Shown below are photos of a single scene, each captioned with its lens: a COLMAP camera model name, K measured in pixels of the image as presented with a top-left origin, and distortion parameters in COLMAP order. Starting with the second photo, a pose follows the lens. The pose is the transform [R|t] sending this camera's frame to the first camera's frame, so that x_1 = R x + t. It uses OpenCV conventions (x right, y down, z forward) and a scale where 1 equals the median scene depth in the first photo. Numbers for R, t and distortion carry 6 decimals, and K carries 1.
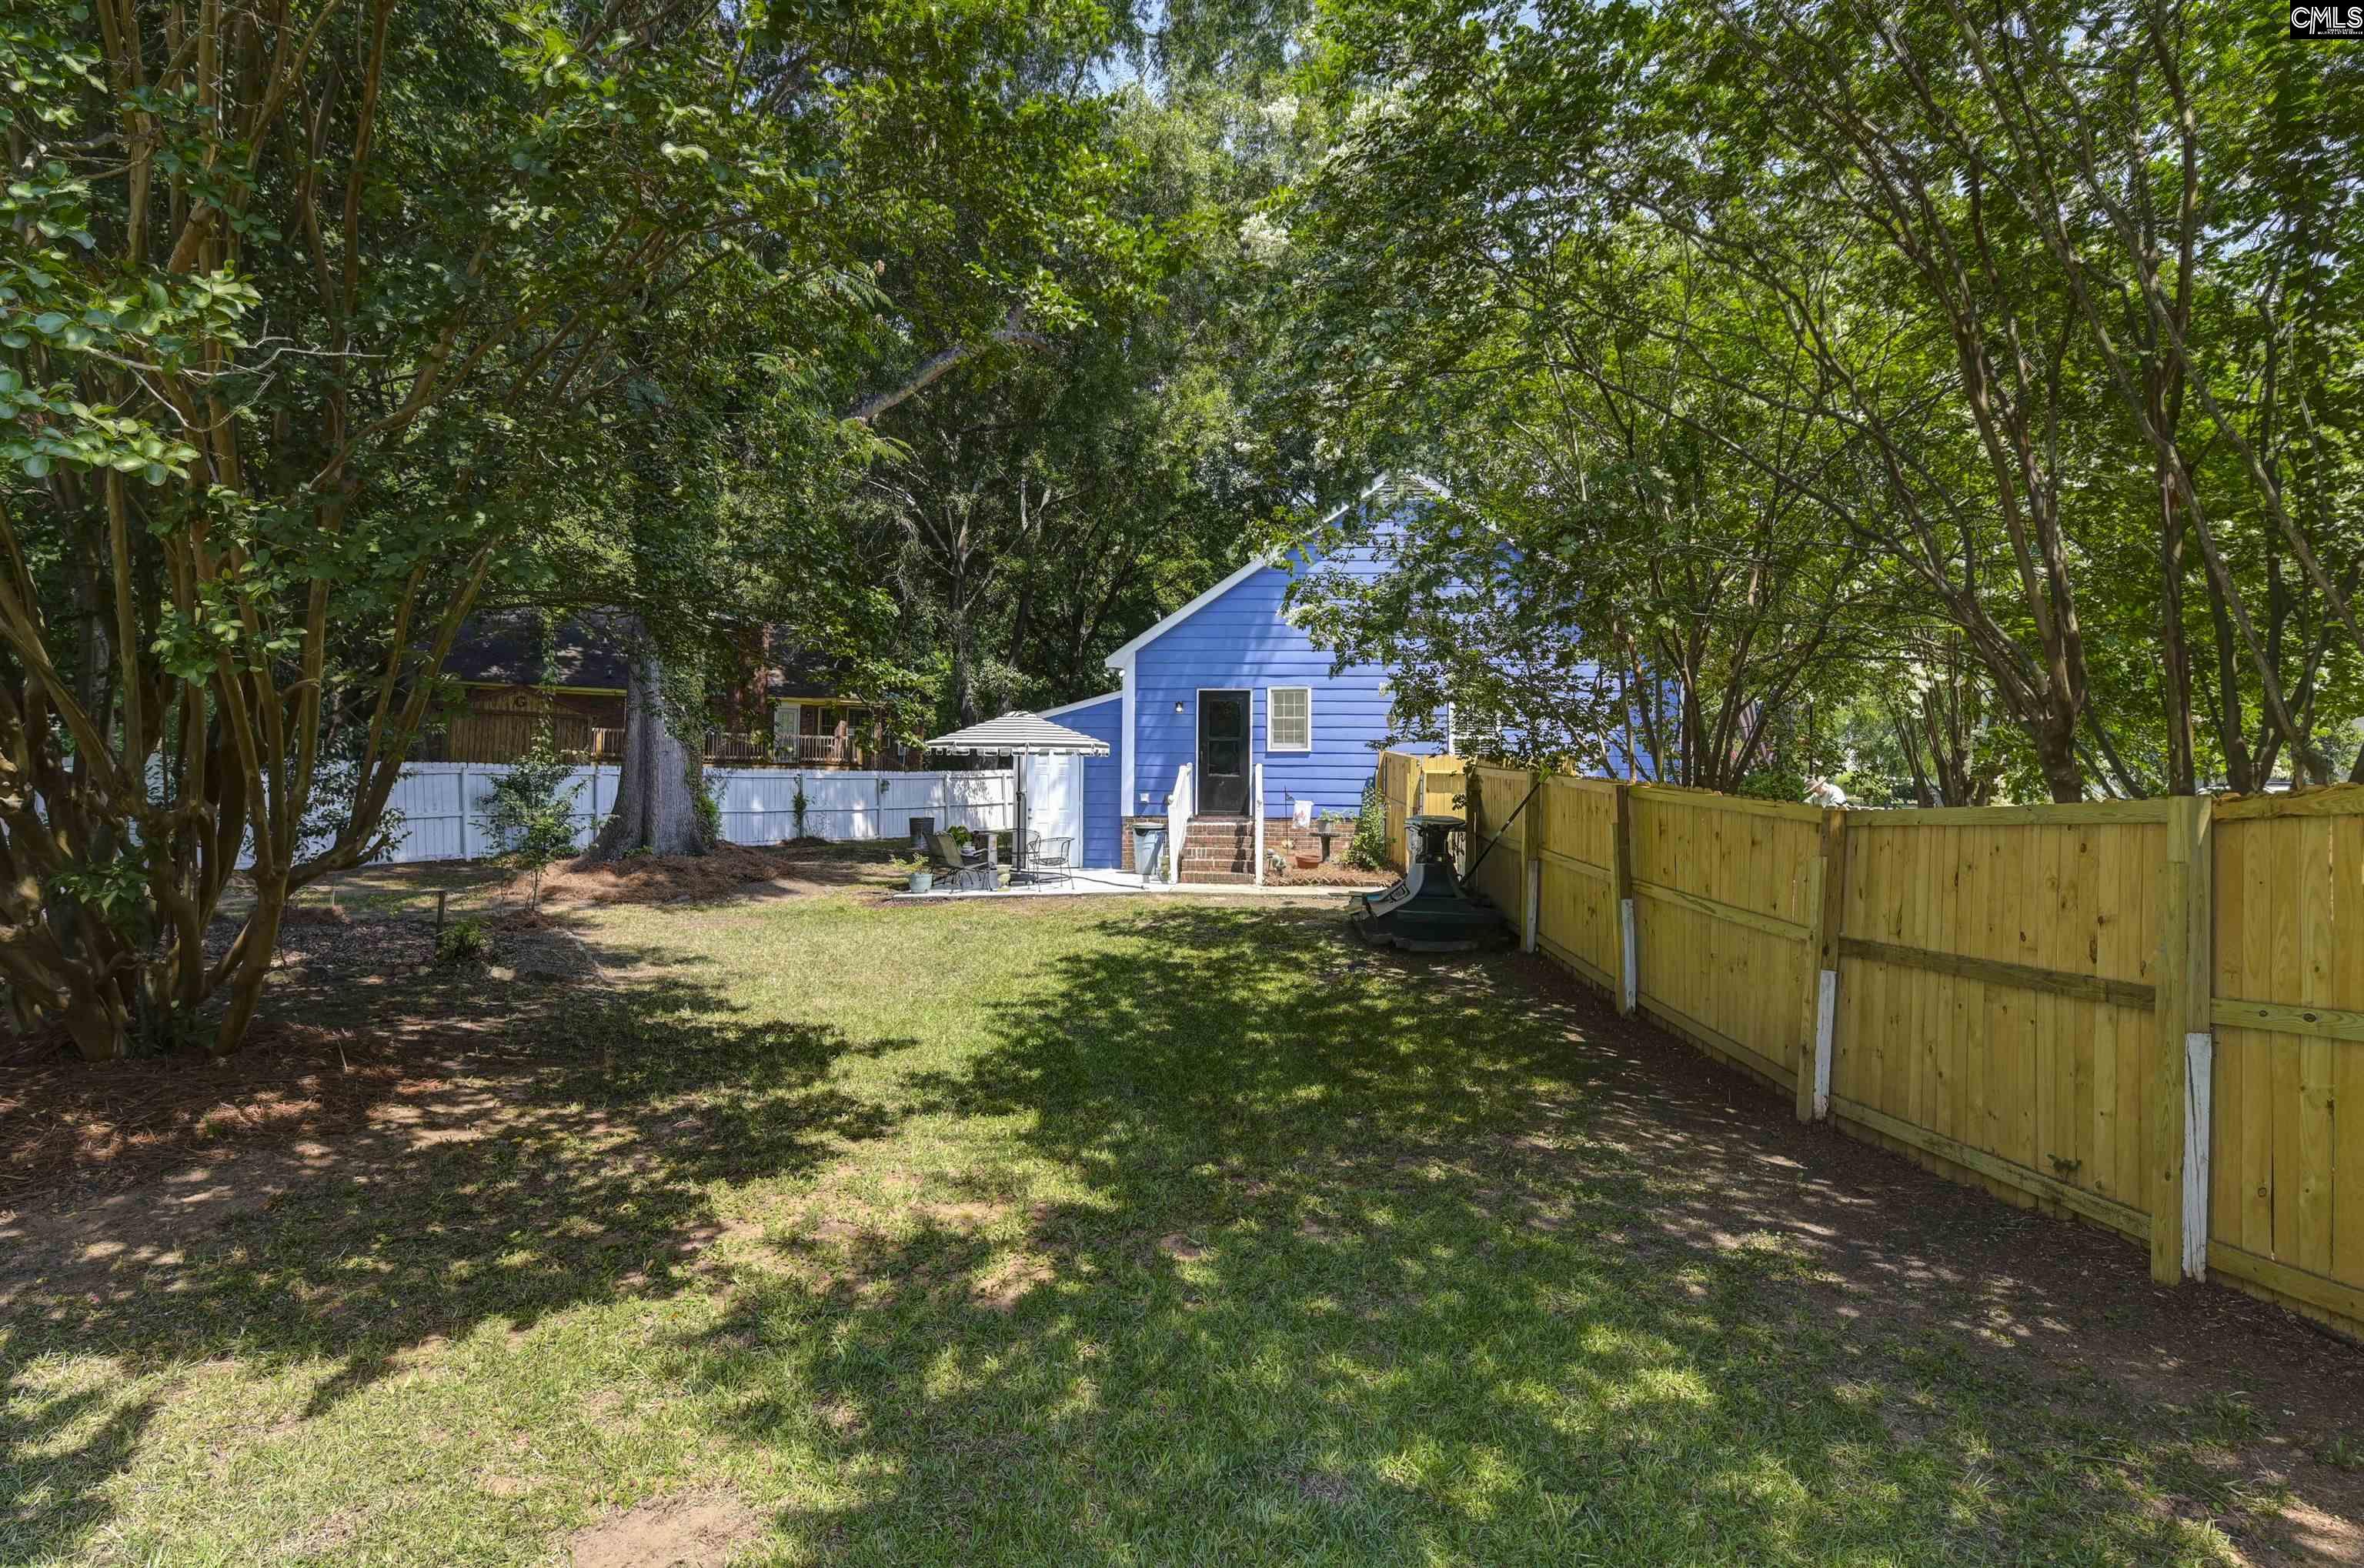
lens RADIAL K [[1129.2, 0, 1182.0], [0, 1129.2, 784.0], [0, 0, 1]] dist [-0.000112, -0.000306]
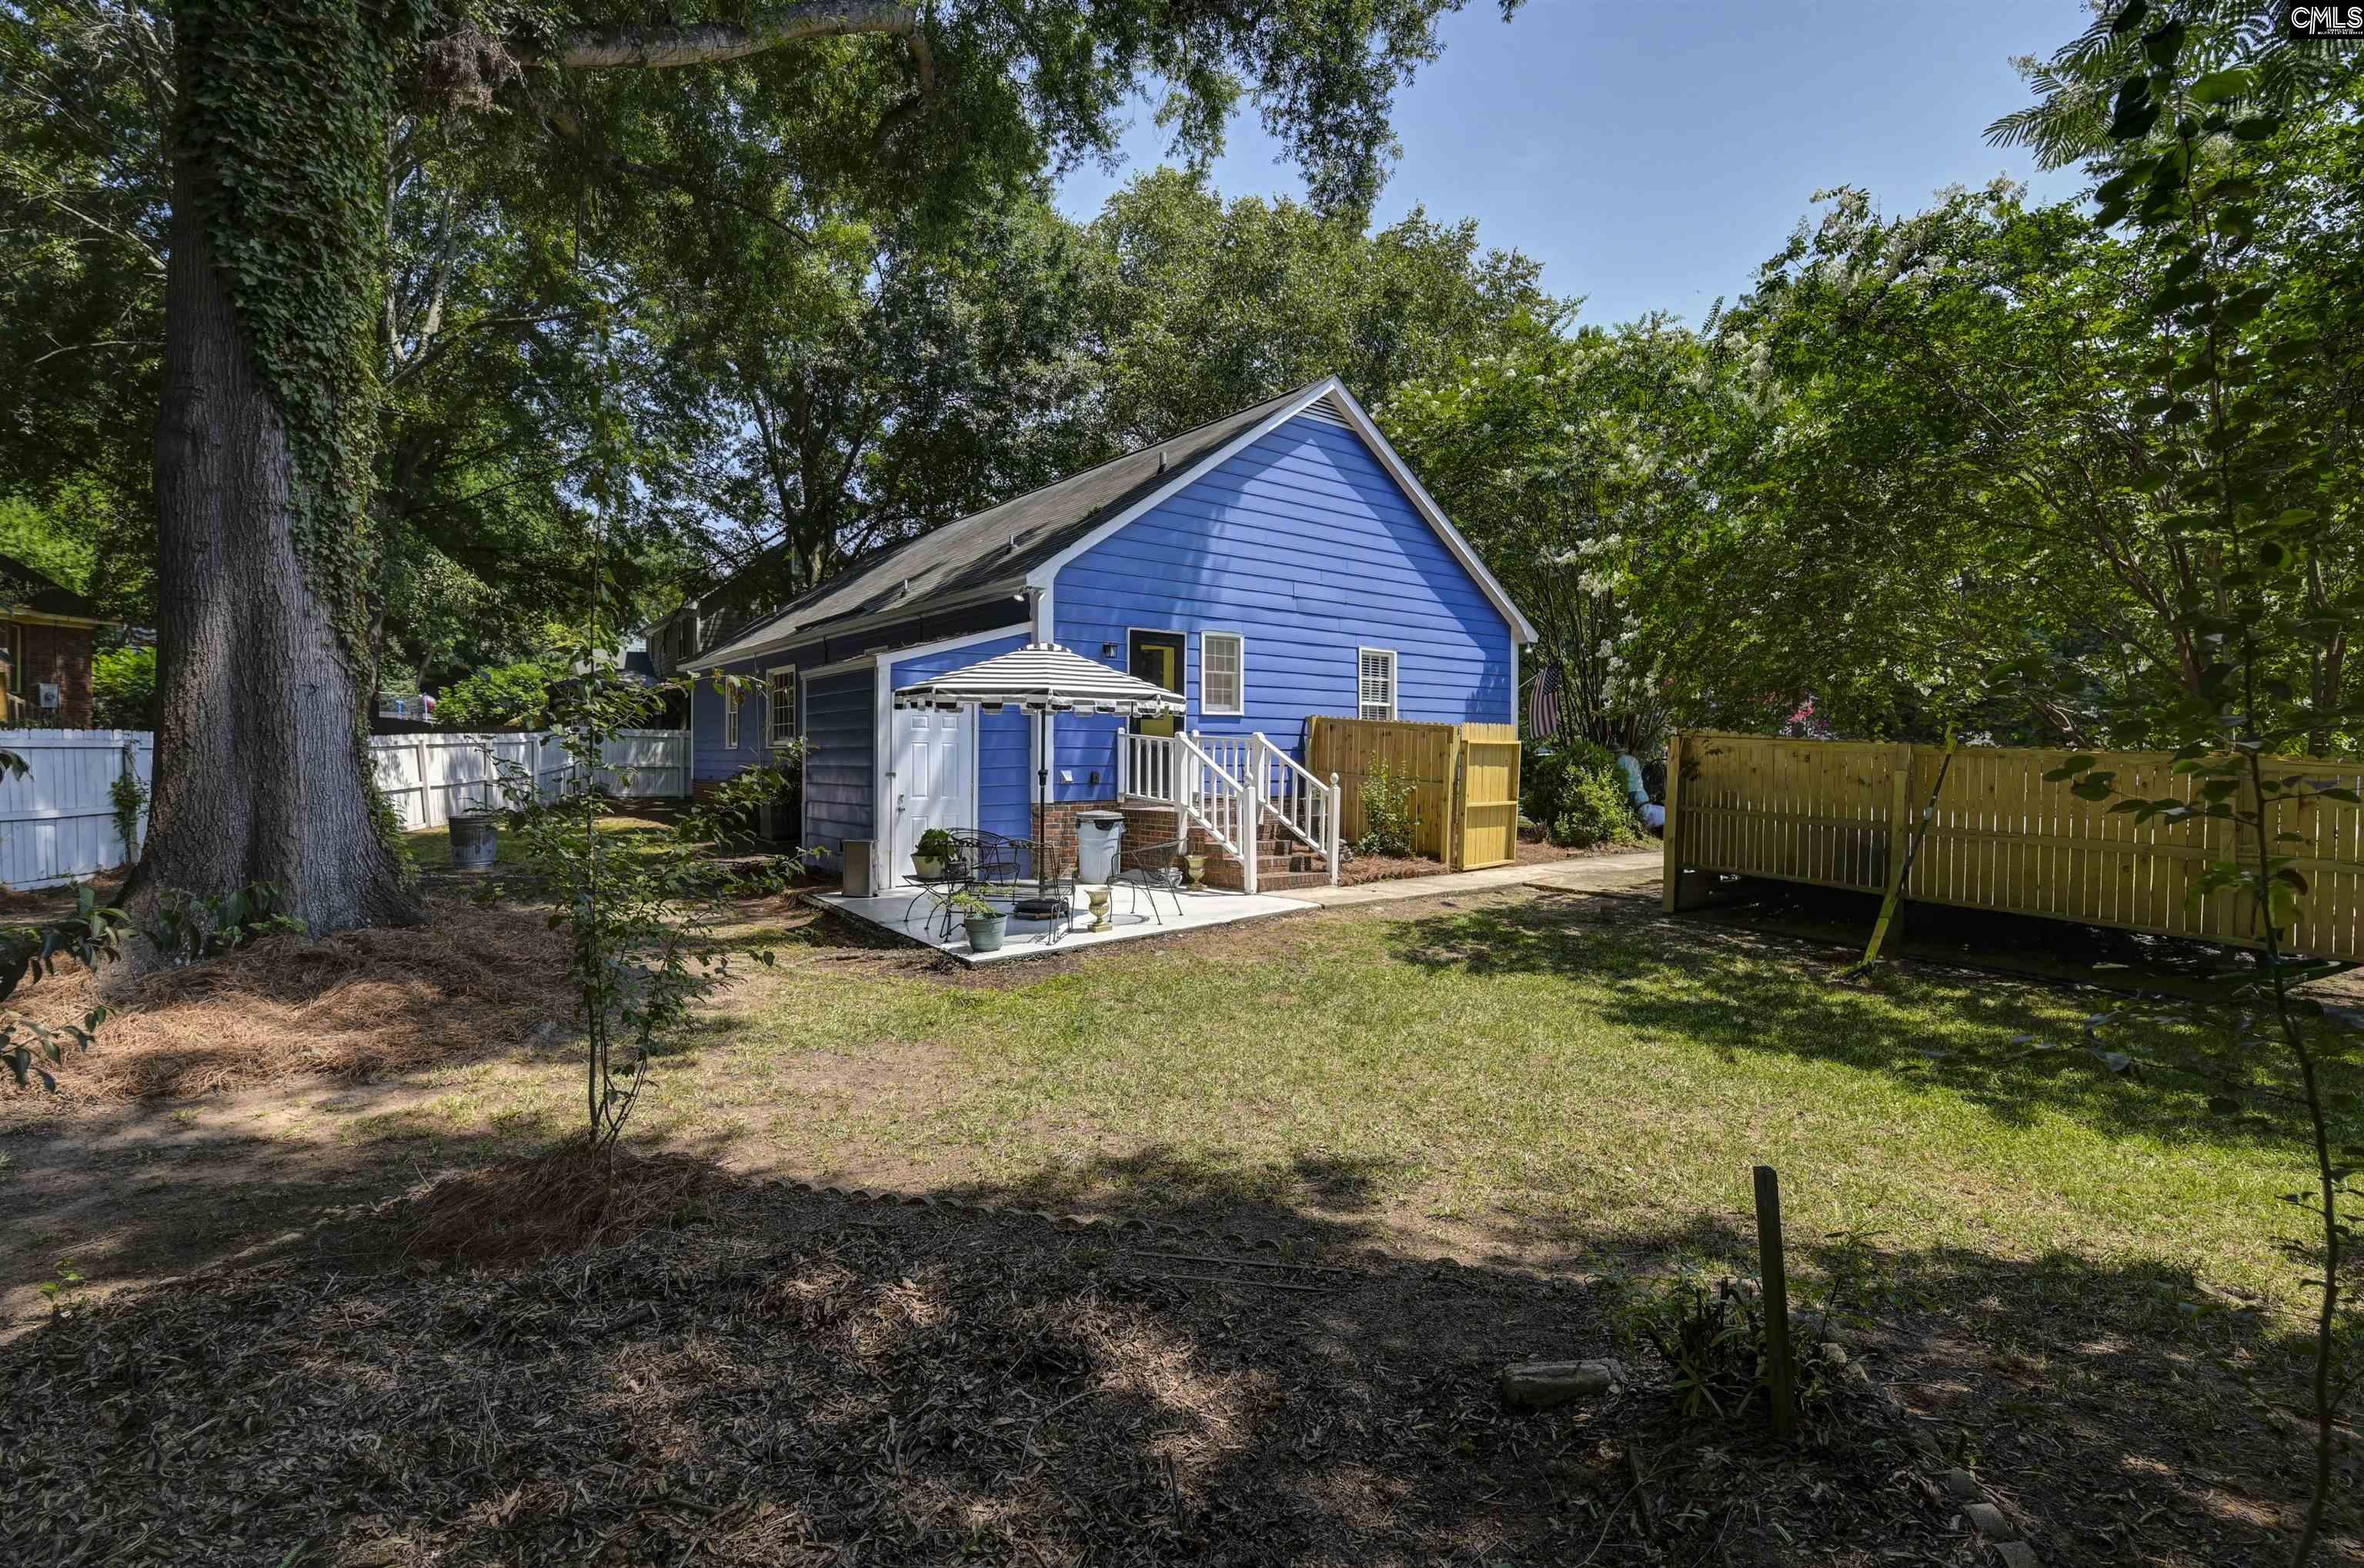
lens RADIAL K [[1129.2, 0, 1182.0], [0, 1129.2, 784.0], [0, 0, 1]] dist [-0.000112, -0.000306]
pose [[0.744145, -0.019554, 0.667732, -0.329631], [0.002241, 0.999639, 0.026776, -0.001269], [-0.668015, -0.018429, 0.743920, 0.307462]]
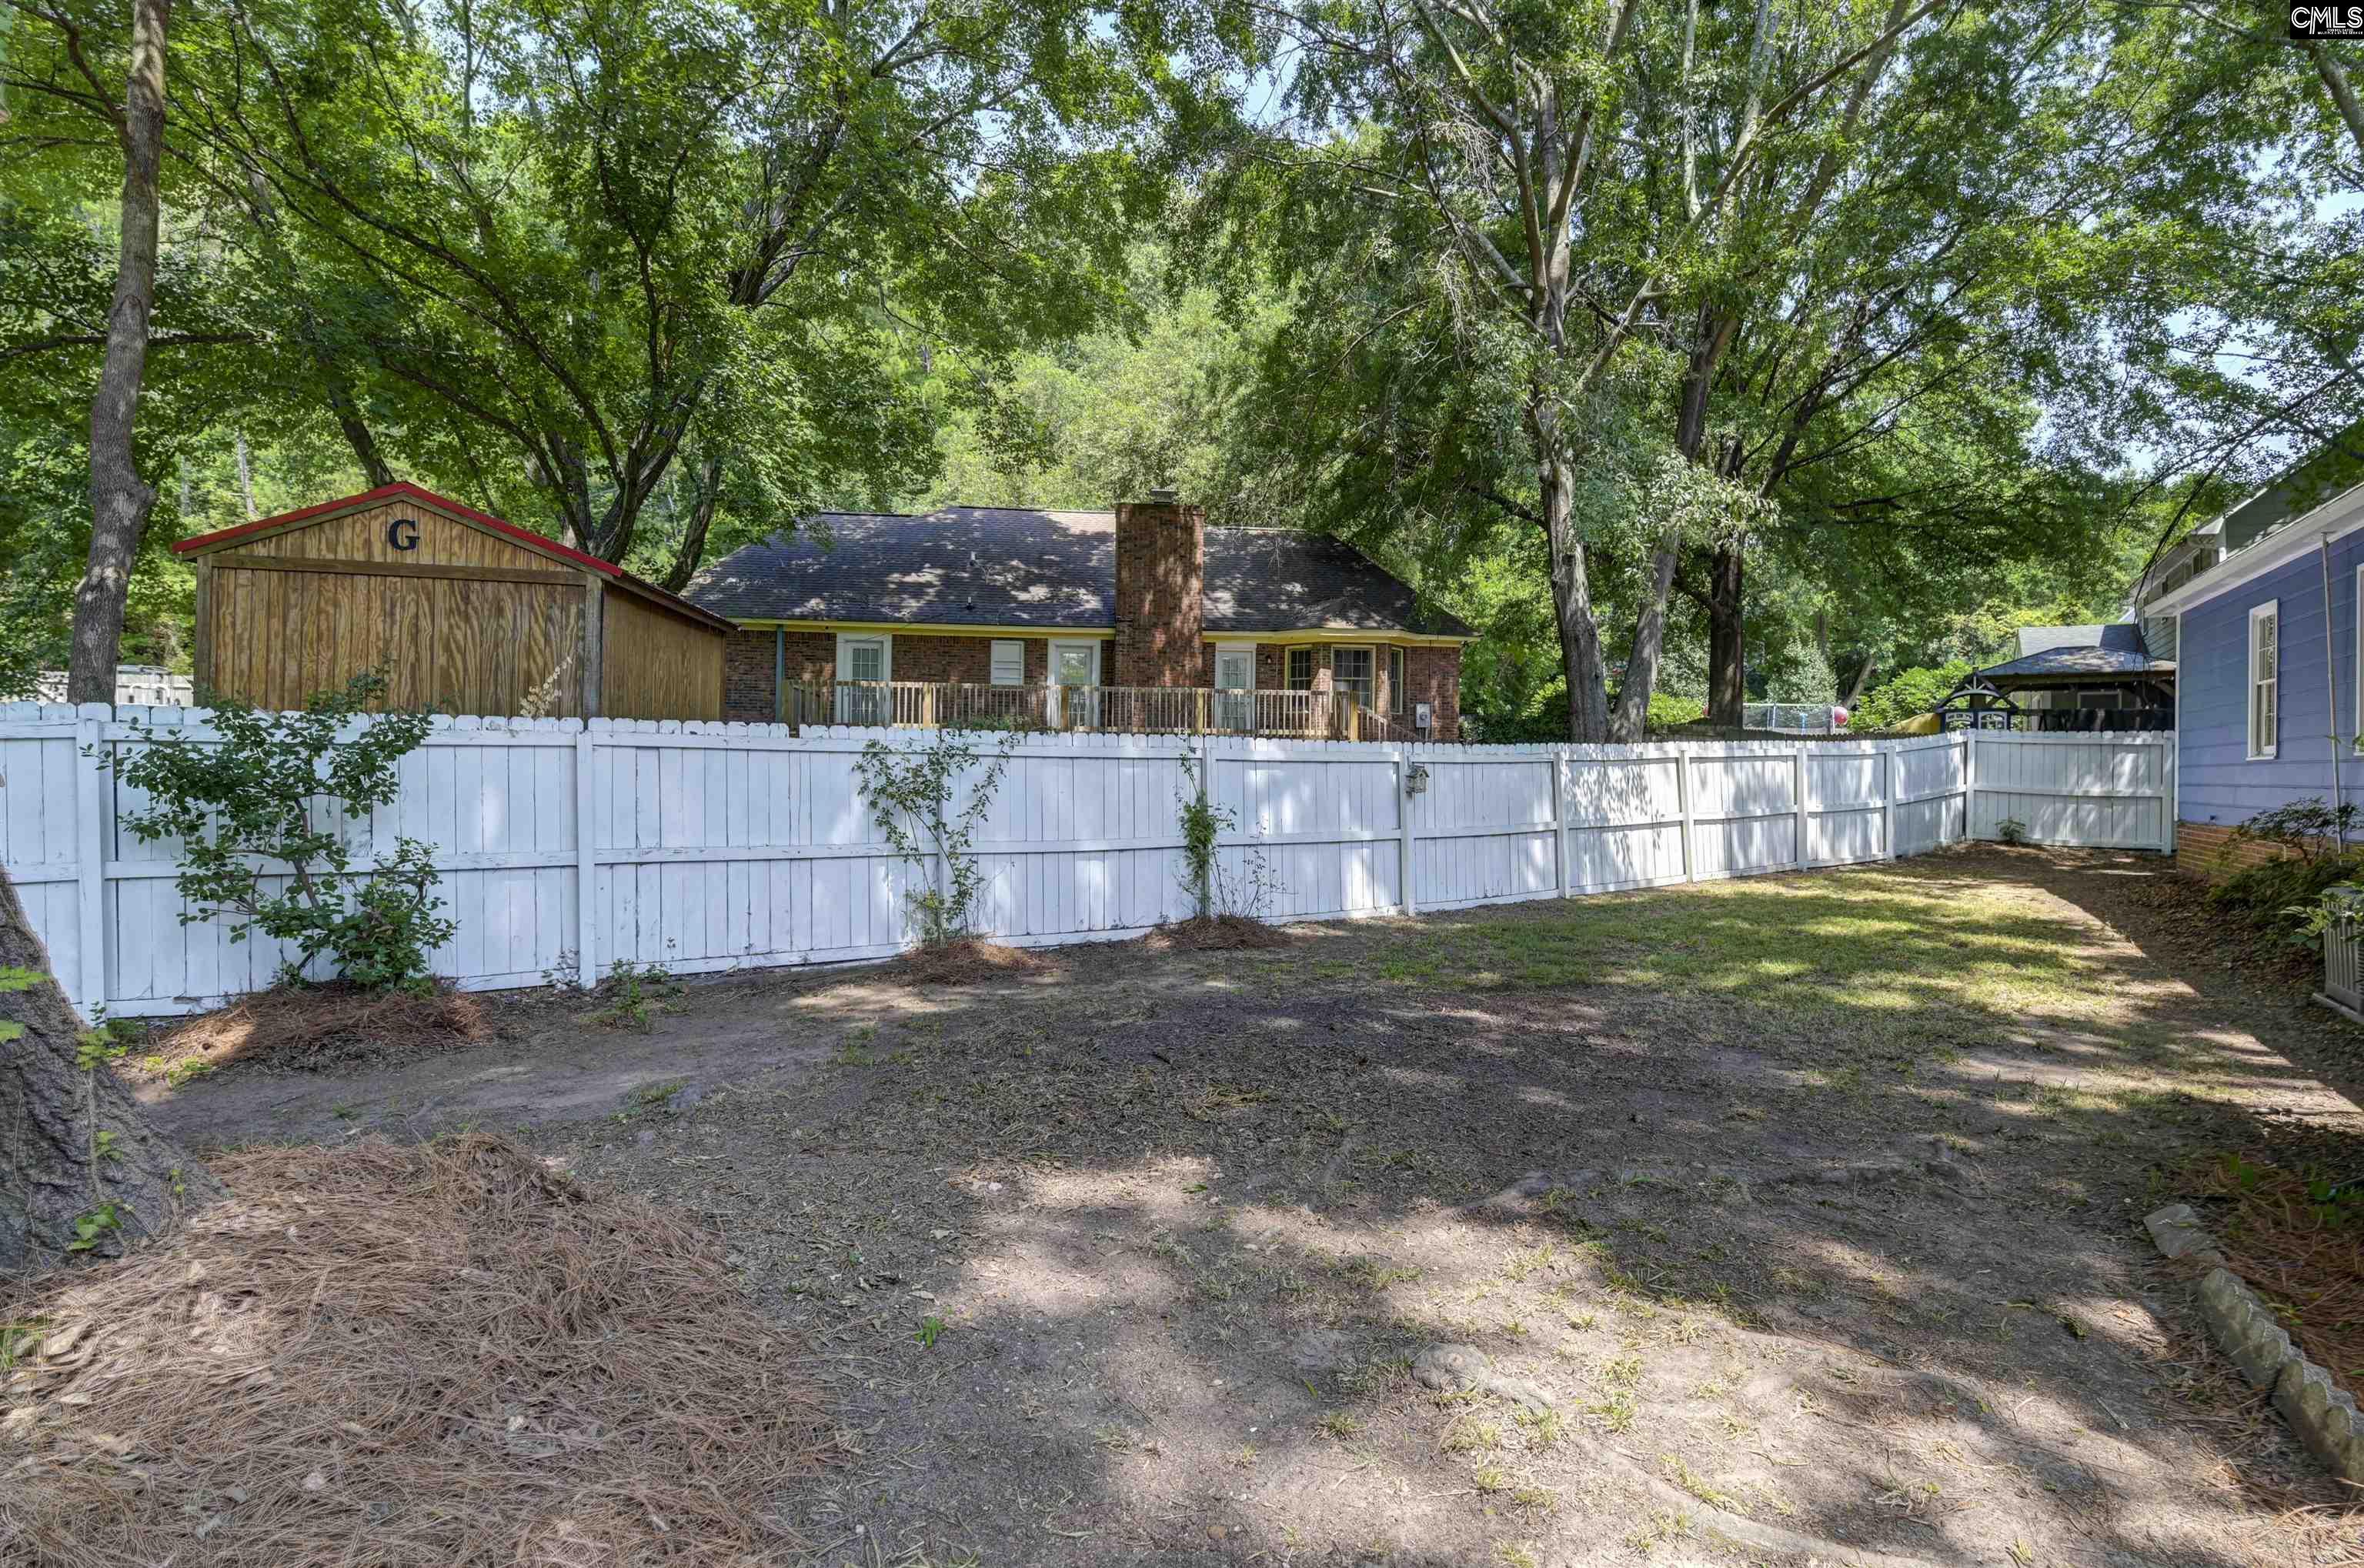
lens RADIAL K [[1174.5, 0, 1171.3], [0, 1174.5, 789.8], [0, 0, 1]] dist [-0.013117, -0.000576]
pose [[0.909032, 0.004110, -0.416706, -0.186427], [-0.000774, 0.999966, 0.008173, 0.002059], [0.416725, -0.007107, 0.909005, 0.644926]]
